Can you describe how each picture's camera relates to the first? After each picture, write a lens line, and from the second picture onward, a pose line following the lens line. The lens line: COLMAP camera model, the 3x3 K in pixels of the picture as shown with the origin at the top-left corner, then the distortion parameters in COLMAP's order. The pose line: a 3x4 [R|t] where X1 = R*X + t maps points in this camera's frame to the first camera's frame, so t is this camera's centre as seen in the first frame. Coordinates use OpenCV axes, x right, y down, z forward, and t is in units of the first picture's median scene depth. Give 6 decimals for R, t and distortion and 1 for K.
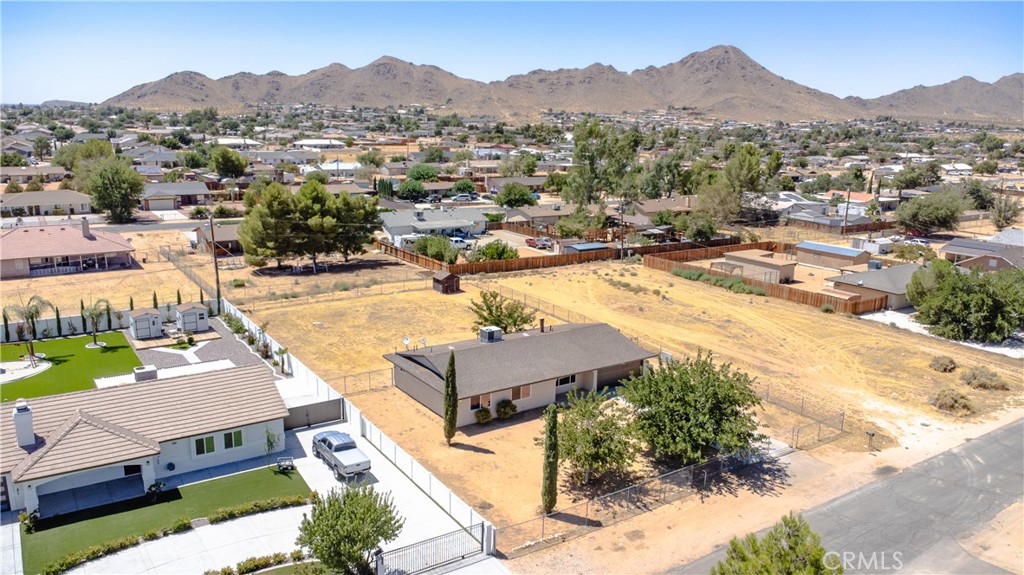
lens RADIAL K [[757.5, 0, 517.6], [0, 757.5, 296.6], [0, 0, 1]] dist [0.022635, -0.022273]
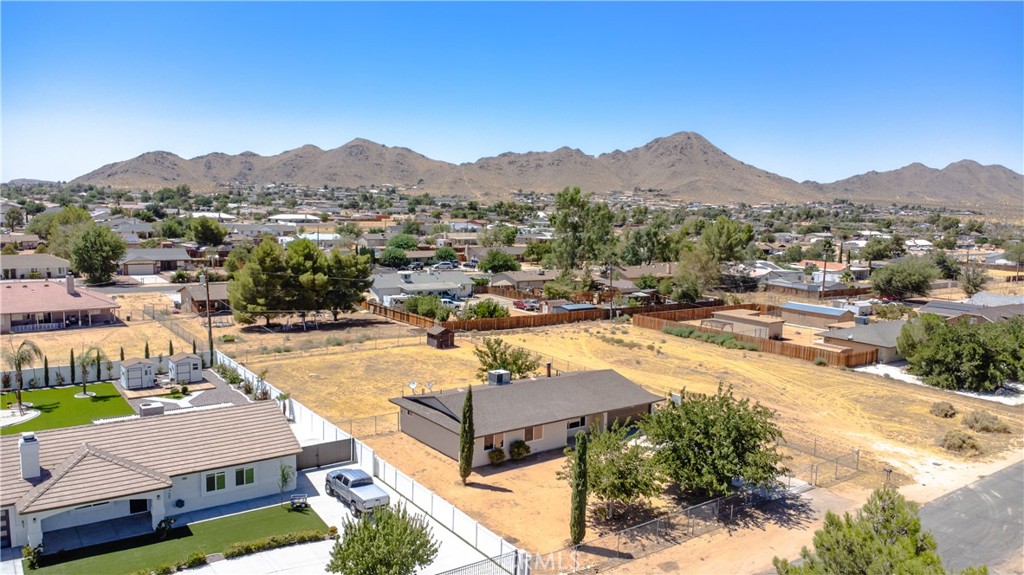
lens RADIAL K [[757.5, 0, 517.4], [0, 757.5, 295.9], [0, 0, 1]] dist [0.022635, -0.022273]
pose [[0.999169, 0.001509, 0.040722, -0.032744], [0.002768, 0.994492, -0.104778, 0.029922], [-0.040656, 0.104803, 0.993662, 0.002996]]
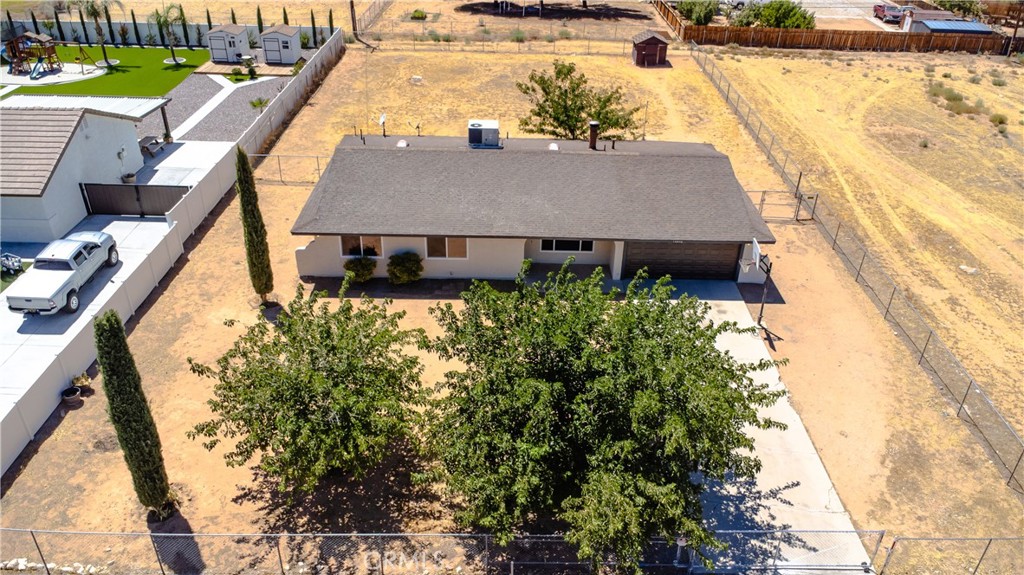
lens RADIAL K [[757.5, 0, 520.1], [0, 757.5, 295.8], [0, 0, 1]] dist [0.022635, -0.022273]
pose [[0.828222, 0.292108, -0.478247, 0.189649], [-0.140138, 0.934247, 0.327940, -0.018165], [0.542595, -0.204587, 0.814699, 0.326010]]
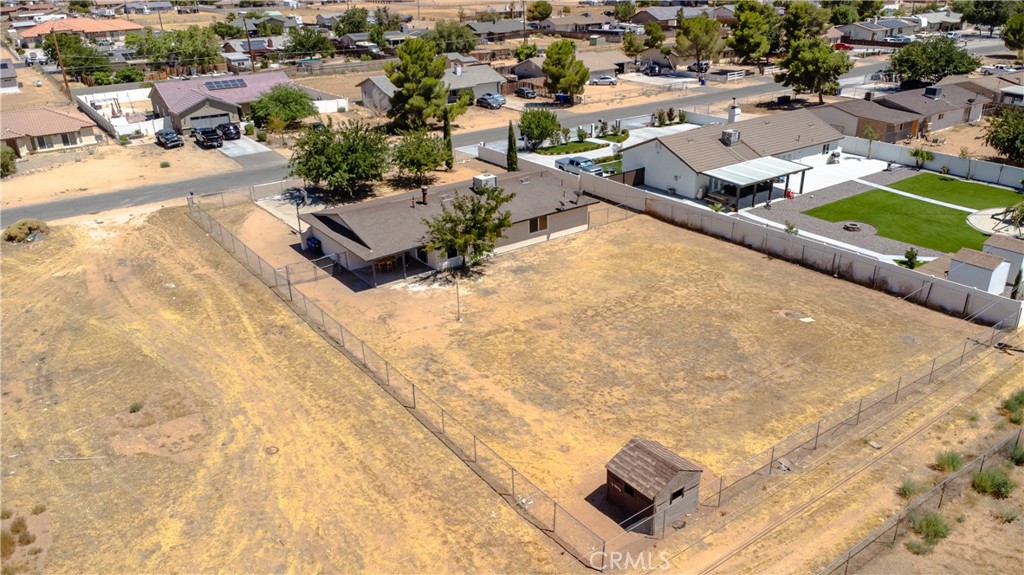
lens RADIAL K [[757.5, 0, 520.5], [0, 757.5, 289.1], [0, 0, 1]] dist [0.022635, -0.022273]
pose [[-0.999522, 0.009913, -0.029287, -0.031604], [-0.009622, 0.800445, 0.599330, -0.251523], [0.029384, 0.599325, -0.799966, 1.143315]]
